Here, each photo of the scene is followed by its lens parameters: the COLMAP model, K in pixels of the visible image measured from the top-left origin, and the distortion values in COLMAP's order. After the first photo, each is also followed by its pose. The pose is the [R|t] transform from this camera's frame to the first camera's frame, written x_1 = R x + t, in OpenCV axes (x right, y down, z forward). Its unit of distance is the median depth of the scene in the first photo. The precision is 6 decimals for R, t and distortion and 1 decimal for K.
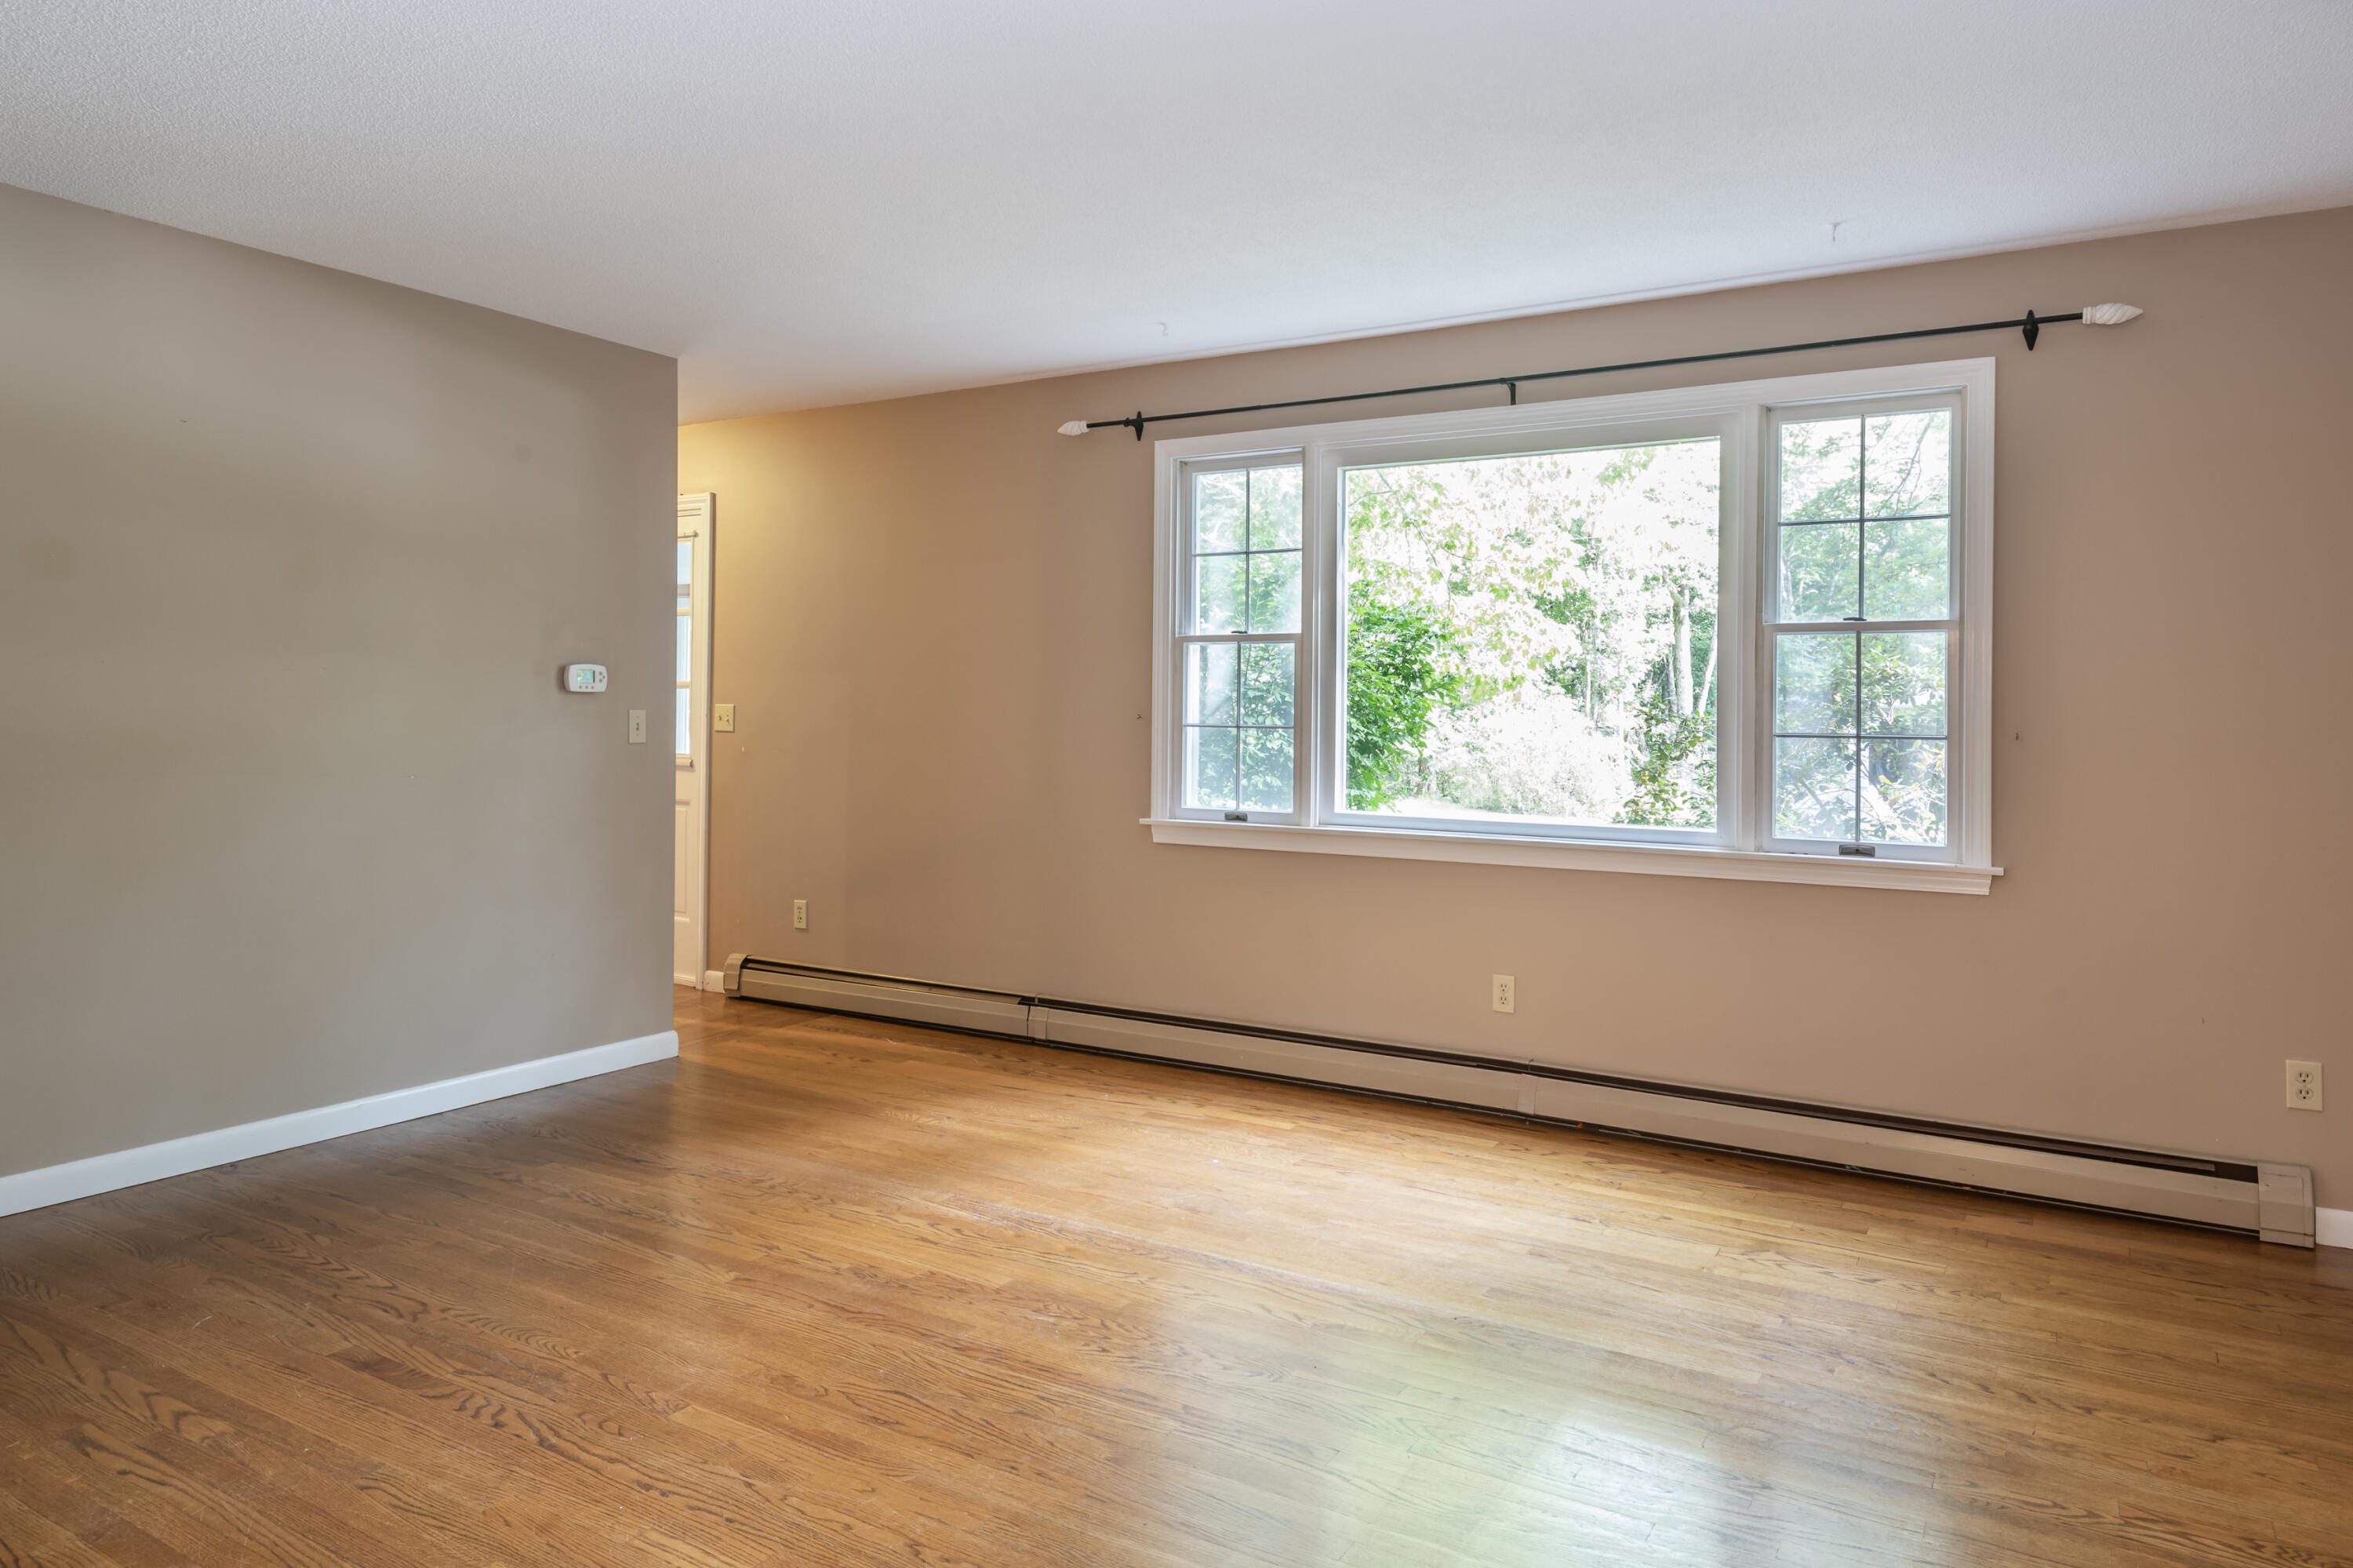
lens RADIAL K [[1484.4, 0, 1187.1], [0, 1484.4, 716.7], [0, 0, 1]] dist [0.001097, 0.000935]
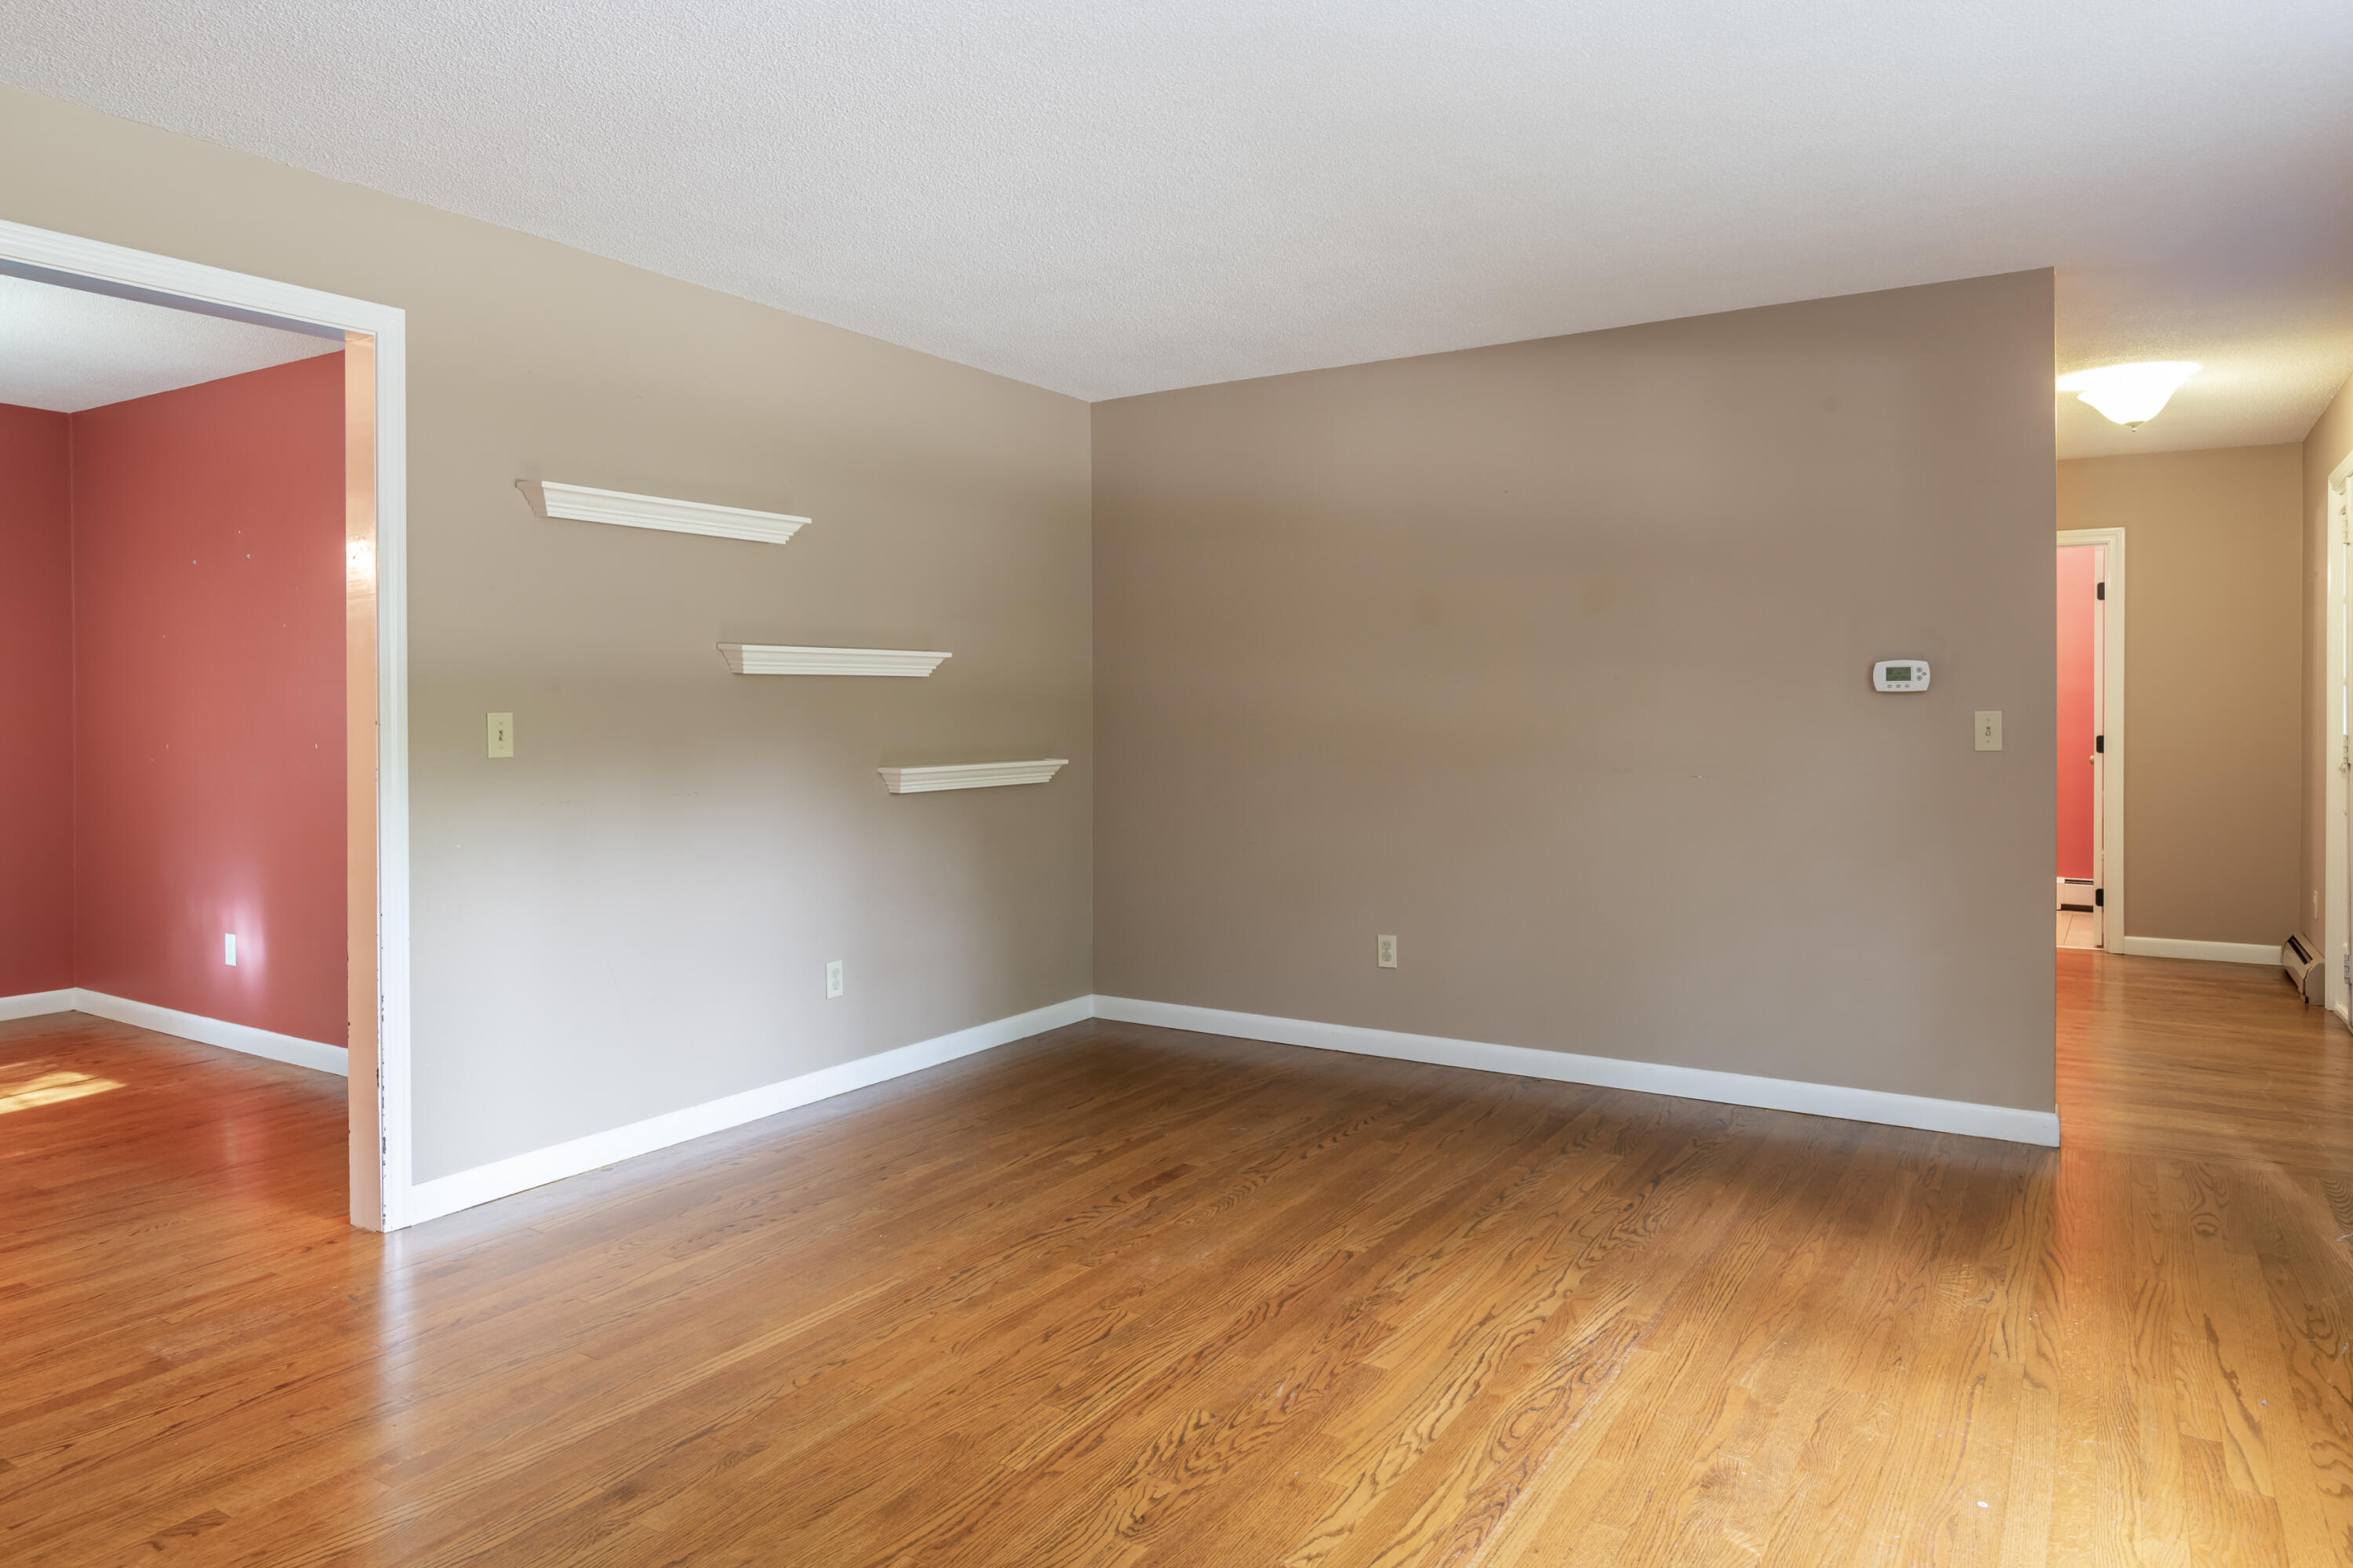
lens RADIAL K [[1484.4, 0, 1187.1], [0, 1484.4, 716.7], [0, 0, 1]] dist [0.001097, 0.000935]
pose [[-0.015461, -0.002515, -0.999877, 0.750858], [-0.000023, 0.999997, -0.002515, 0.001941], [0.999880, -0.000016, -0.015461, 0.900615]]
